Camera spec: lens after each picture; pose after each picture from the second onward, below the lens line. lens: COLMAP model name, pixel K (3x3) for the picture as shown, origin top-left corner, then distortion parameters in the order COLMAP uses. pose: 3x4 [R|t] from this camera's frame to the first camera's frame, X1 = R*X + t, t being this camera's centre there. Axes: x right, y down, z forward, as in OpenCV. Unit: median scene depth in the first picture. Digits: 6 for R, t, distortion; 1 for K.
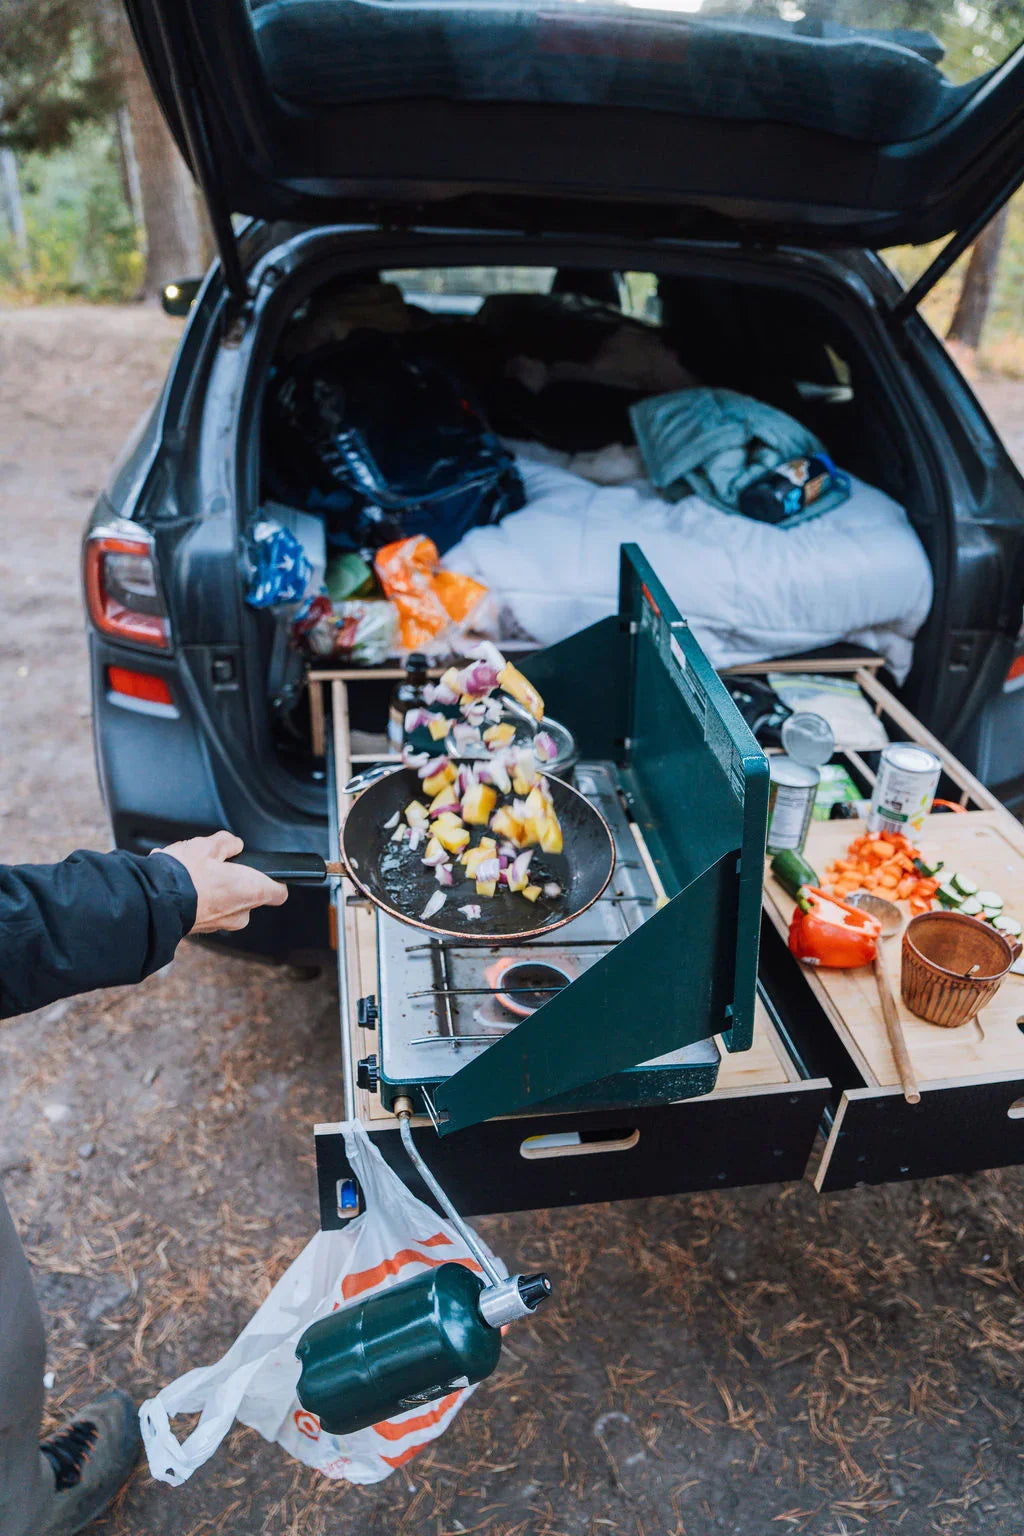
lens RADIAL K [[1066.4, 0, 509.0], [0, 1066.4, 758.6], [0, 0, 1]] dist [-0.062079, 0.012618]
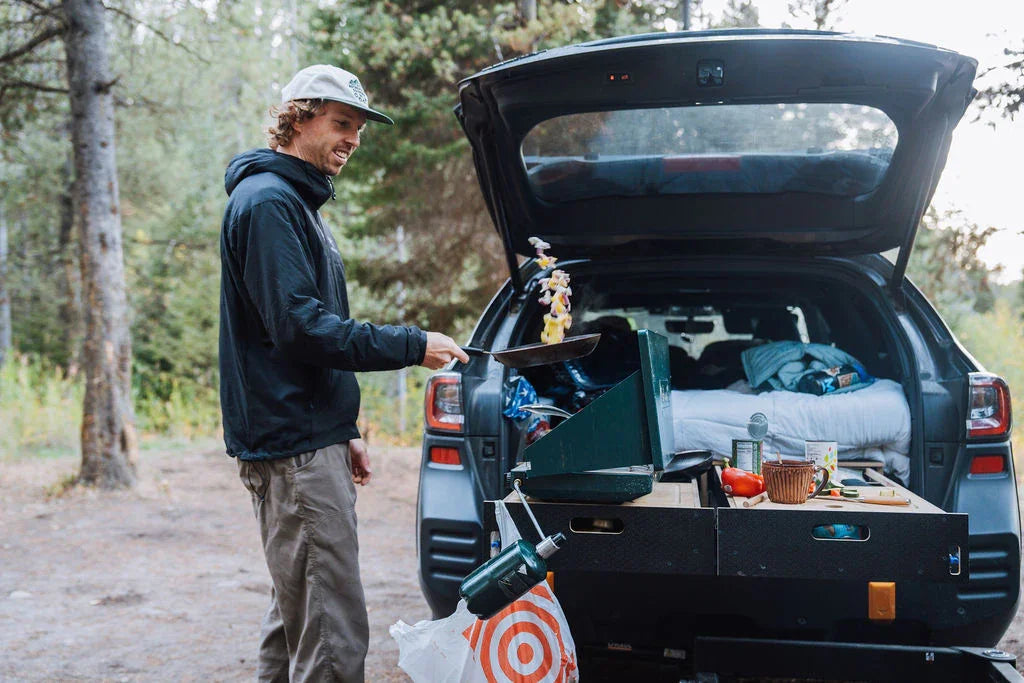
lens RADIAL K [[1120.8, 0, 517.1], [0, 1120.8, 344.0], [0, 0, 1]] dist [0.101084, 0.000000]
pose [[0.955436, -0.054152, -0.290189, 0.339598], [-0.103139, 0.859841, -0.500036, 0.683473], [0.276594, 0.507682, 0.815938, -0.658714]]
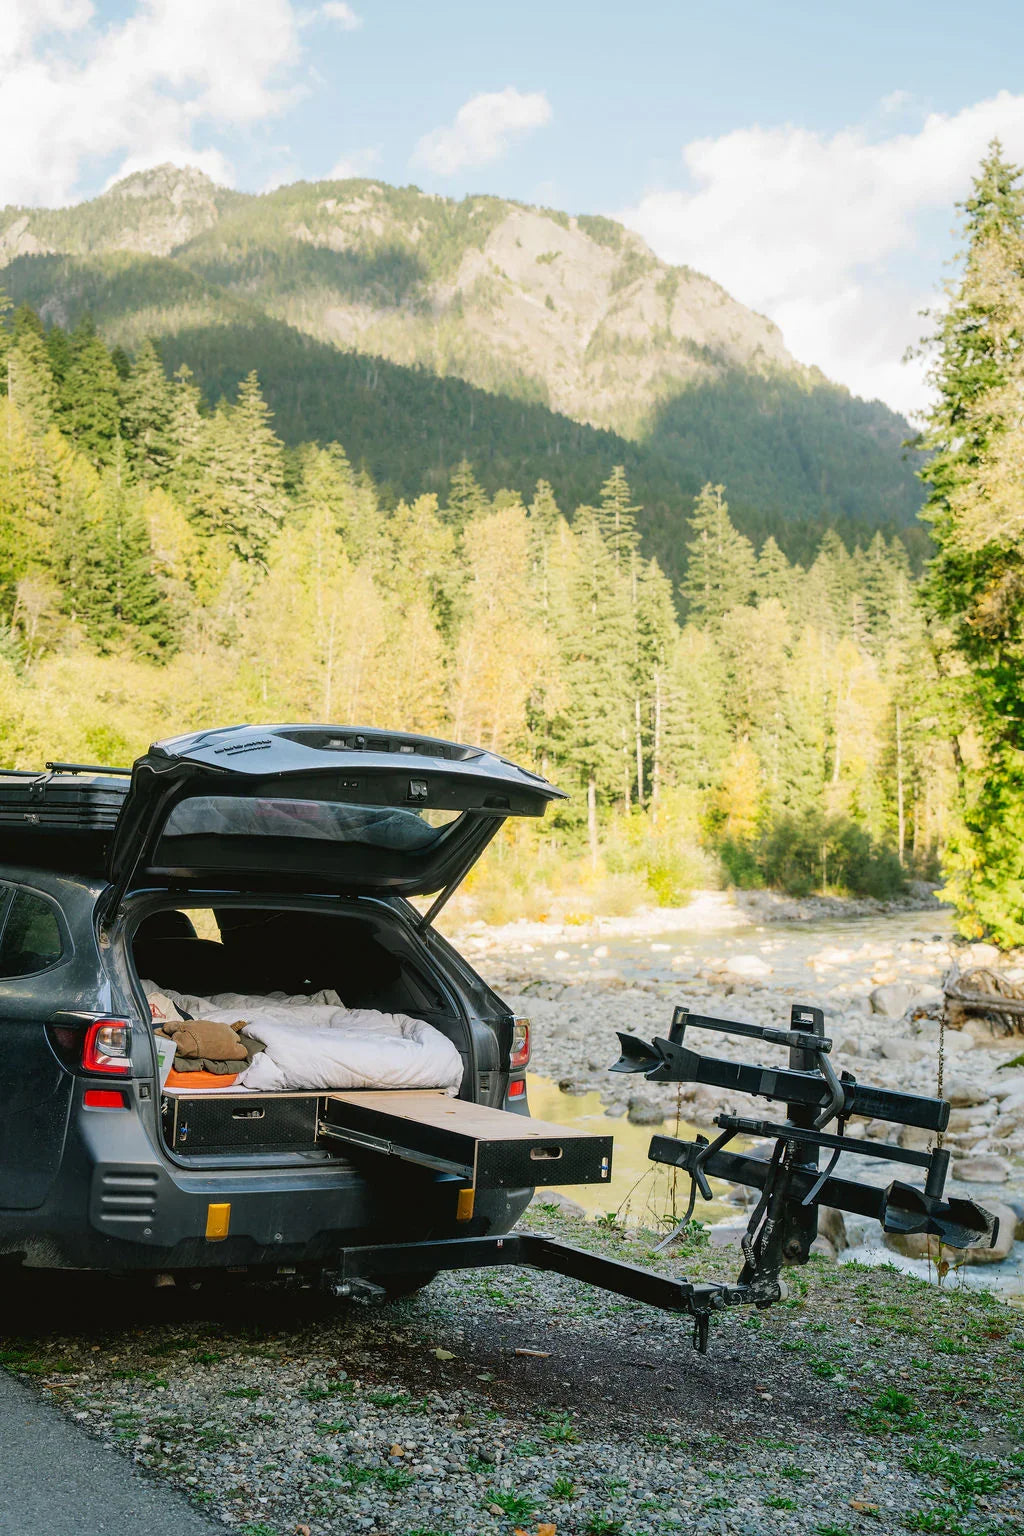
lens RADIAL K [[1966.7, 0, 512.5], [0, 1966.7, 775.6], [0, 0, 1]] dist [0.112310, 0.000000]
pose [[0.900294, 0.020686, 0.434791, -1.141488], [0.205634, 0.860167, -0.466719, 1.143482], [-0.383648, 0.509592, 0.770149, -2.153854]]
